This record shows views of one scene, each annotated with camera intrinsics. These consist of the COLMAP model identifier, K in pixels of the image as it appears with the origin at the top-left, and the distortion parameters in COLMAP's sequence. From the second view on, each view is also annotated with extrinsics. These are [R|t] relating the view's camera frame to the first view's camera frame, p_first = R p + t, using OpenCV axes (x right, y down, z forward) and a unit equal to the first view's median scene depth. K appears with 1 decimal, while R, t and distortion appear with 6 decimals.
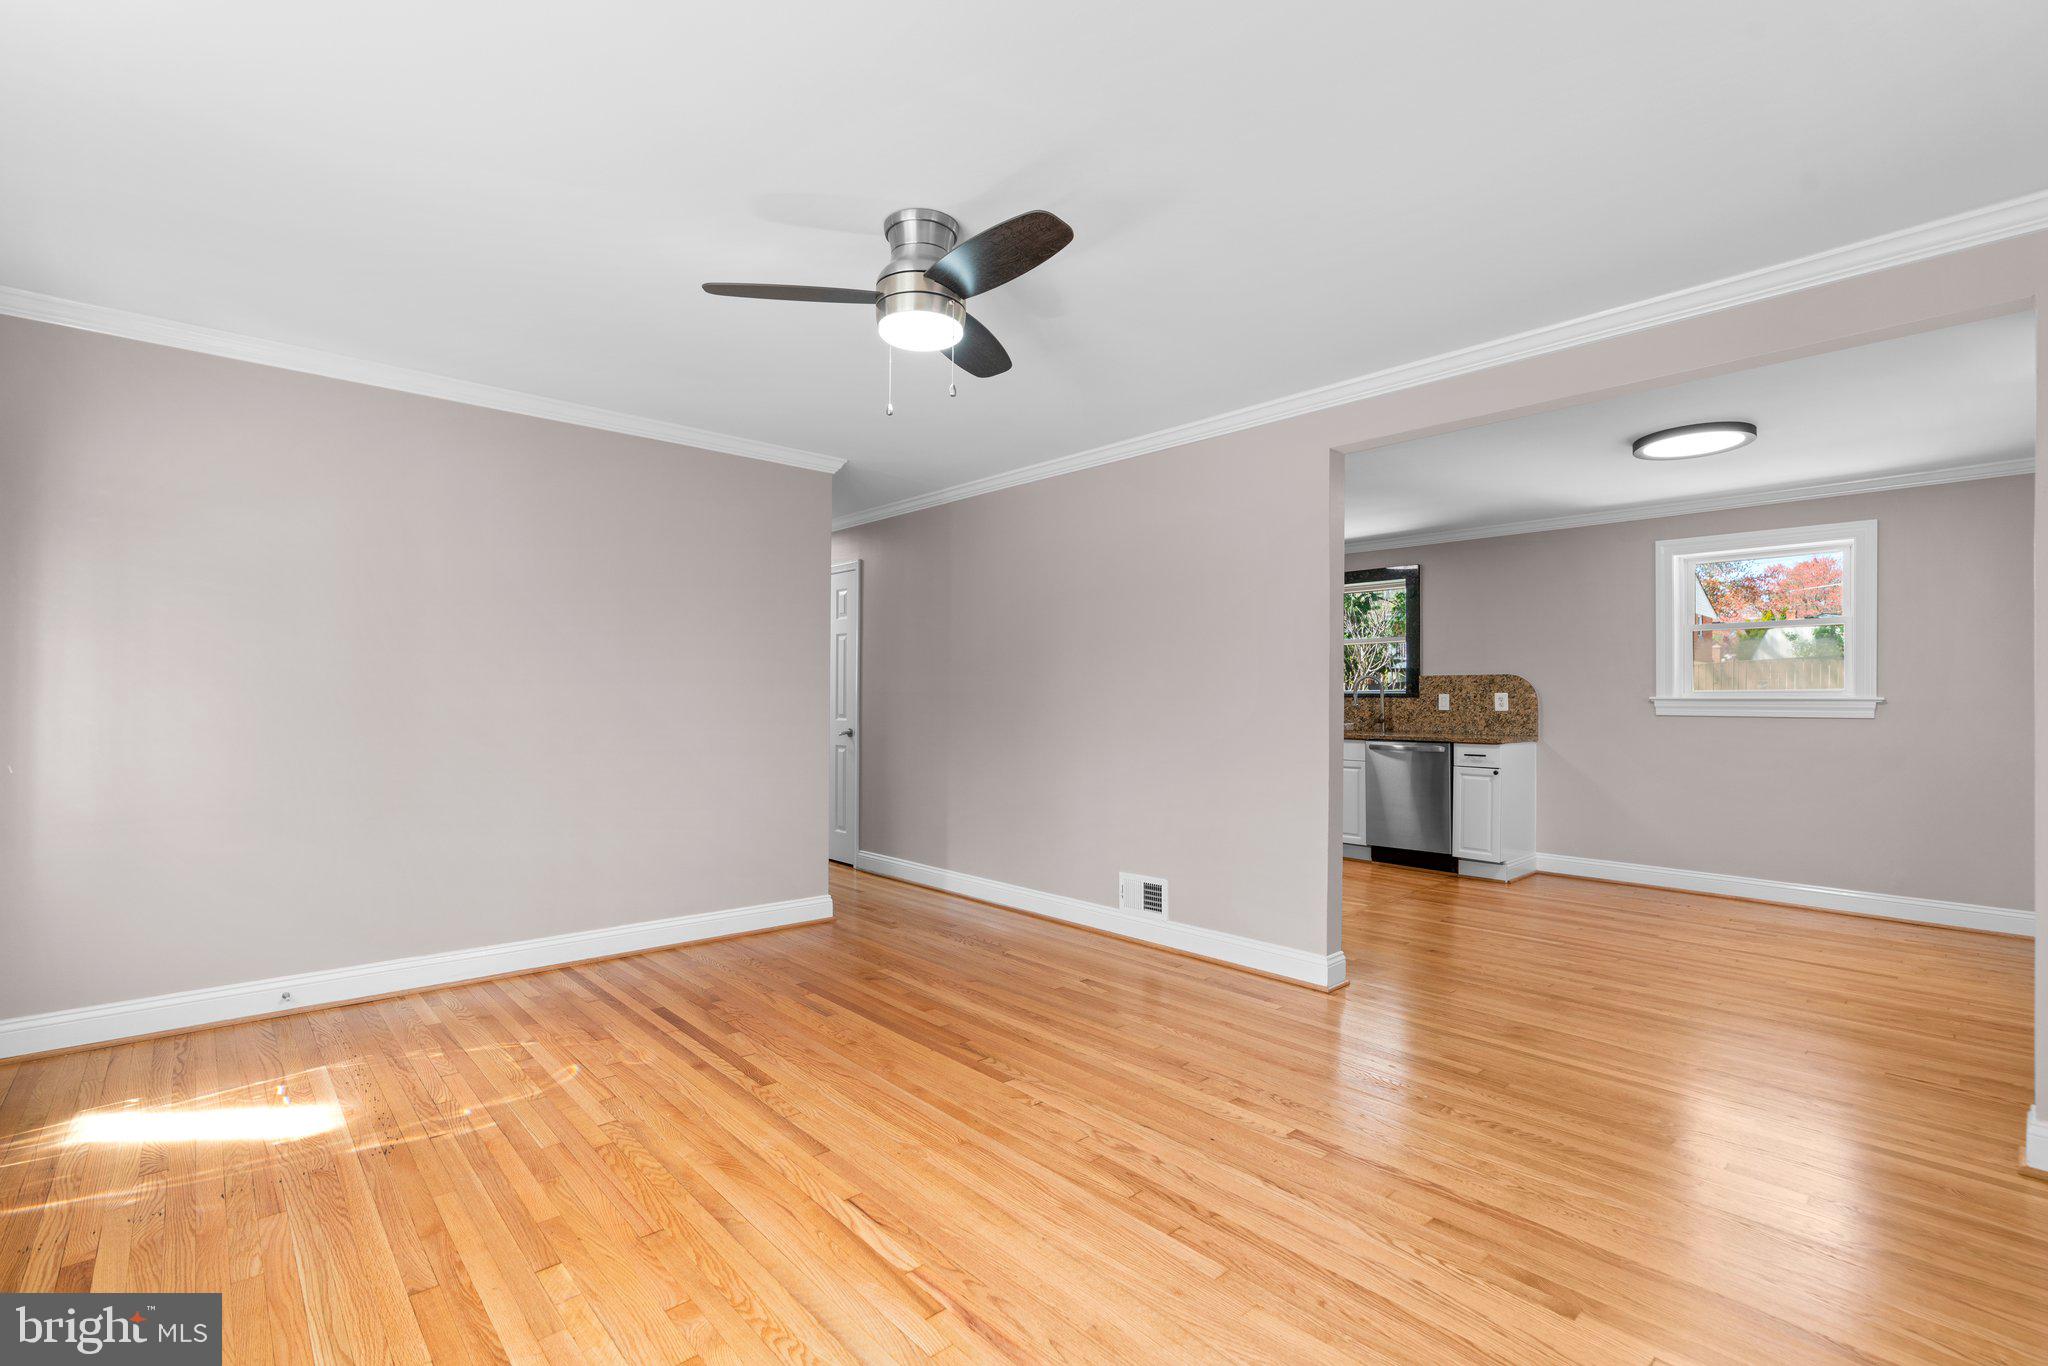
lens RADIAL K [[930.9, 0, 1032.0], [0, 930.9, 668.8], [0, 0, 1]] dist [-0.005391, 0.000512]
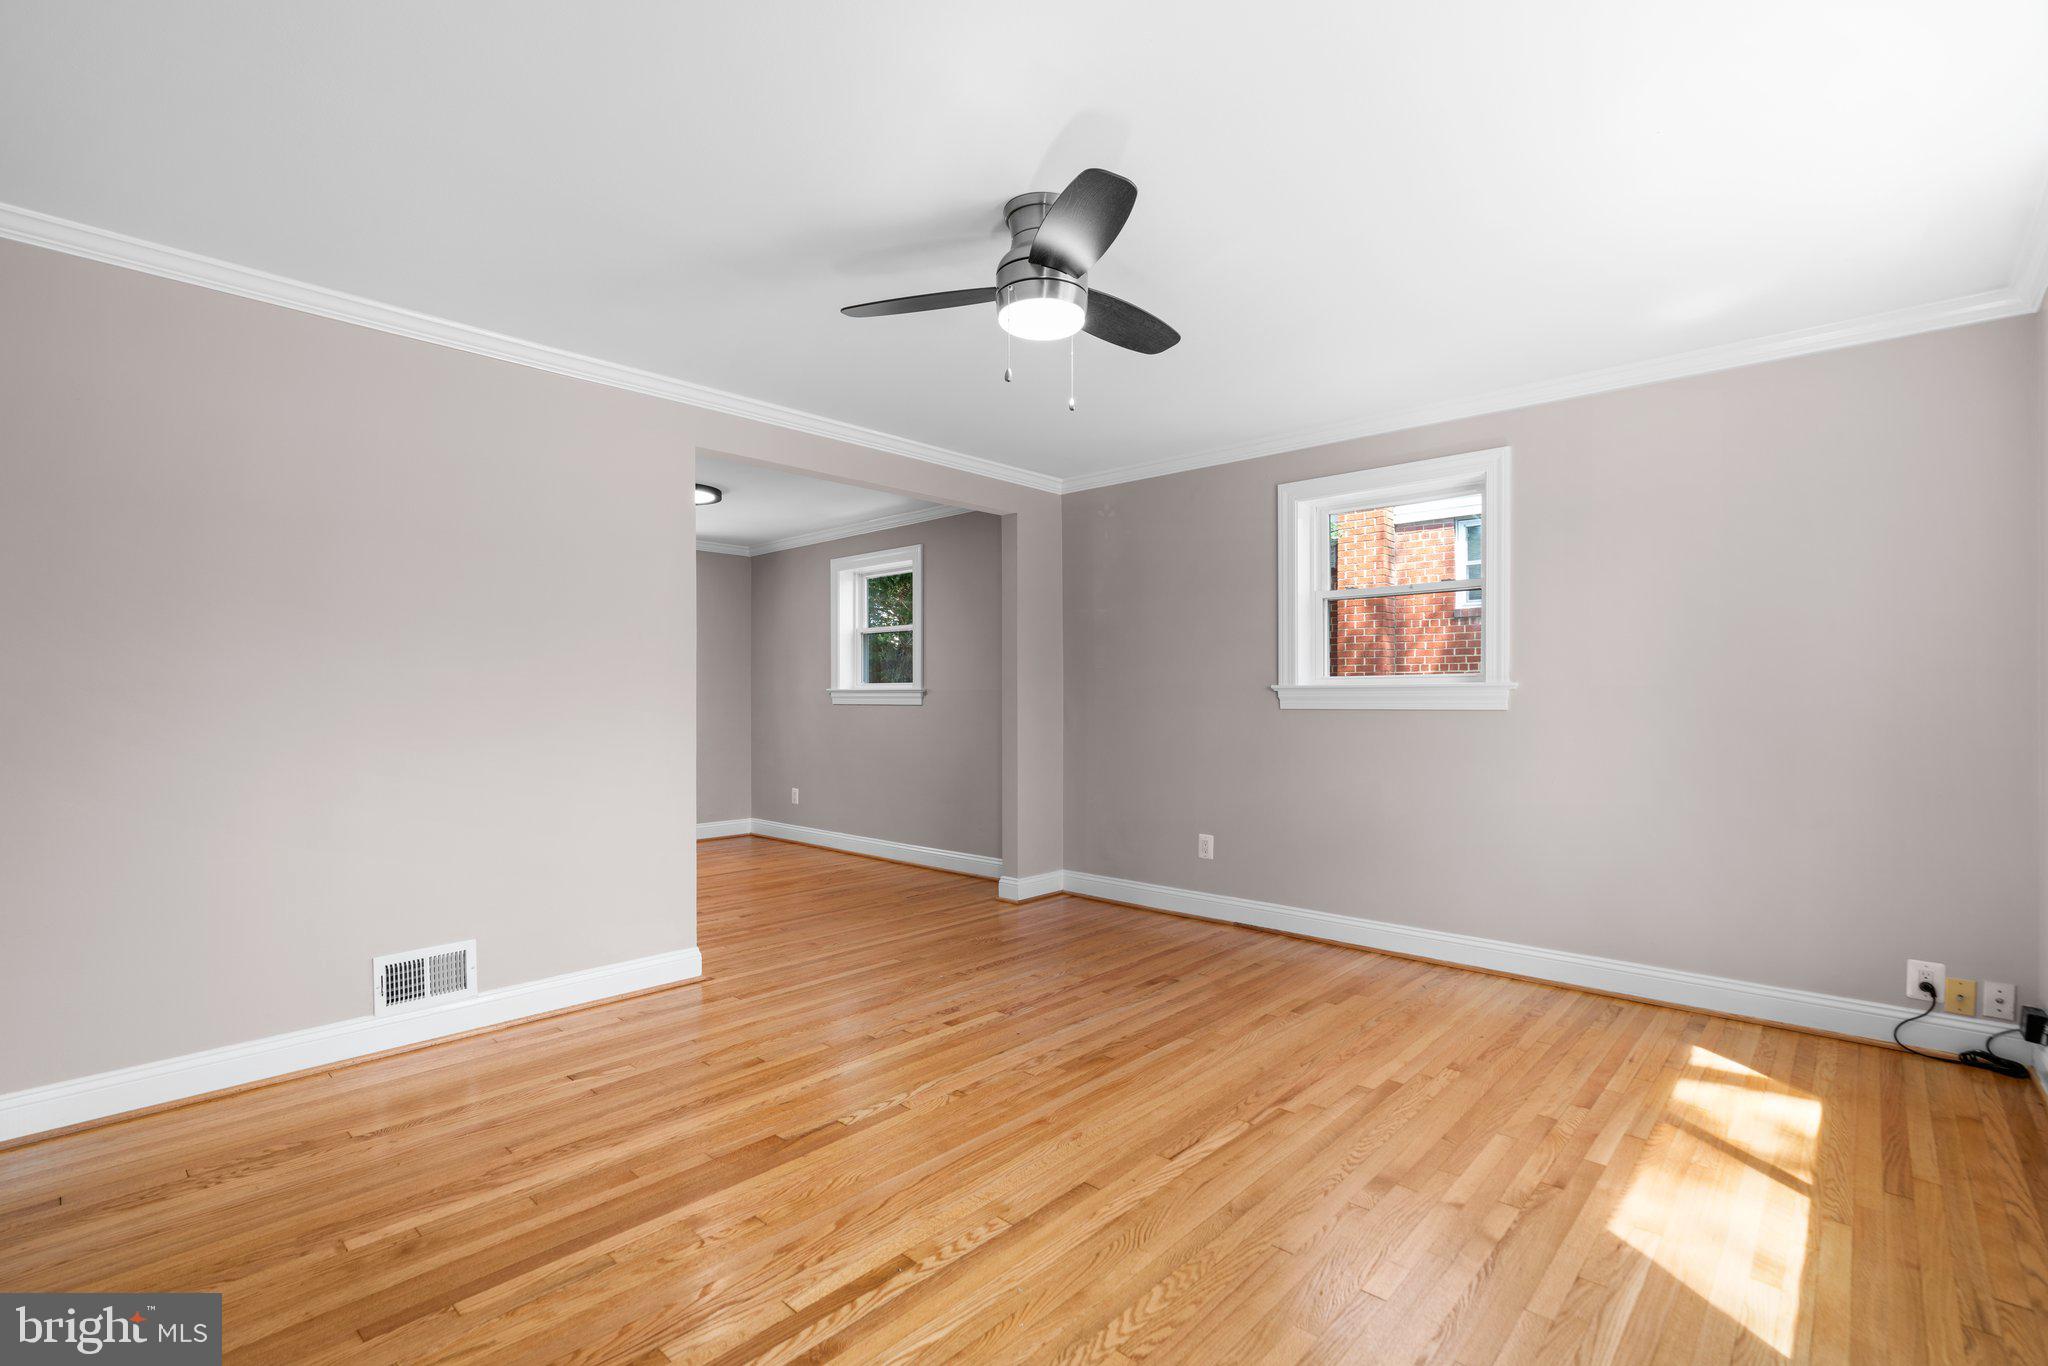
lens RADIAL K [[930.9, 0, 1040.7], [0, 930.9, 693.5], [0, 0, 1]] dist [-0.005391, 0.000512]
pose [[-0.105107, -0.001927, 0.994459, -0.771606], [-0.035080, 0.999383, -0.001771, 0.023935], [-0.993842, -0.035072, -0.105110, 0.789320]]
